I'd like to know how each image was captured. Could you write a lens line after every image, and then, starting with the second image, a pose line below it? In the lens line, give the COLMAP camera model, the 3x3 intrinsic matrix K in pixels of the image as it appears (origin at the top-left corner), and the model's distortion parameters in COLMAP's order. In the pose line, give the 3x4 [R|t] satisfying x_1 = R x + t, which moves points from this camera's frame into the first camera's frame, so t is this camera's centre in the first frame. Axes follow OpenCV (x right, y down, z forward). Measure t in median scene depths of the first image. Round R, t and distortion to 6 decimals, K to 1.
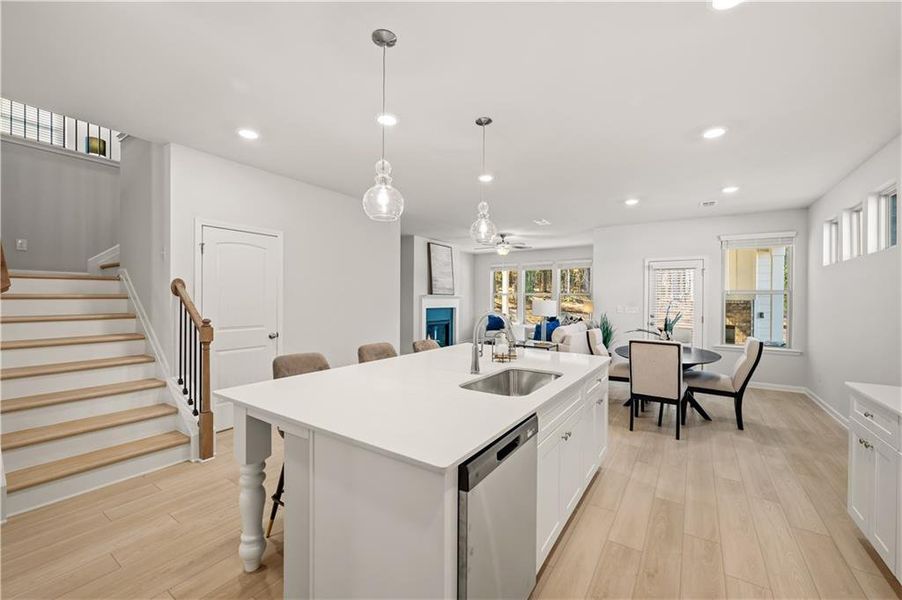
lens RADIAL K [[368.2, 0, 448.7], [0, 368.2, 298.5], [0, 0, 1]] dist [0.001444, -0.000103]
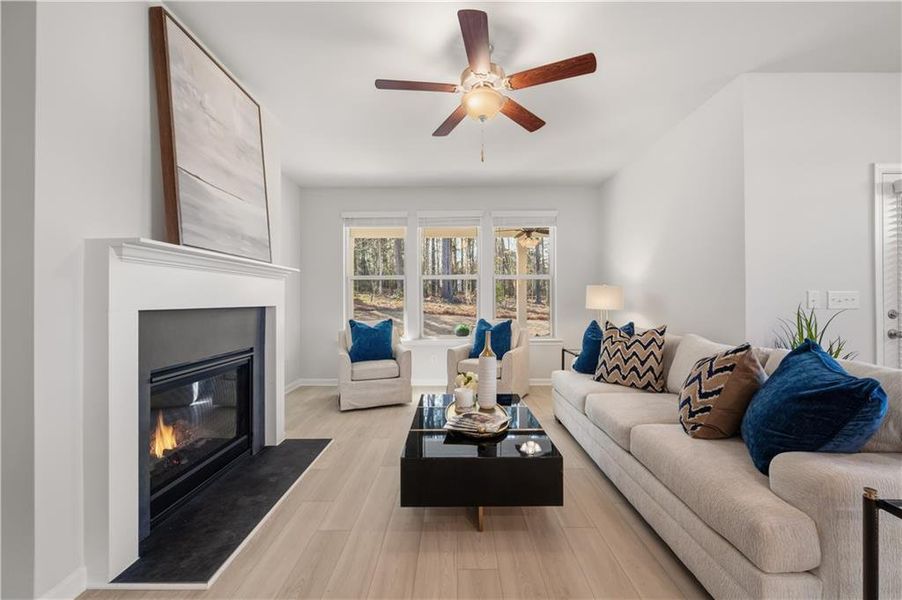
lens RADIAL K [[368.2, 0, 459.7], [0, 368.2, 296.5], [0, 0, 1]] dist [0.001444, -0.000103]
pose [[0.825346, -0.004924, 0.564606, -0.030109], [0.007893, 0.999965, -0.002817, 0.020298], [-0.564572, 0.006781, 0.825356, 0.715589]]
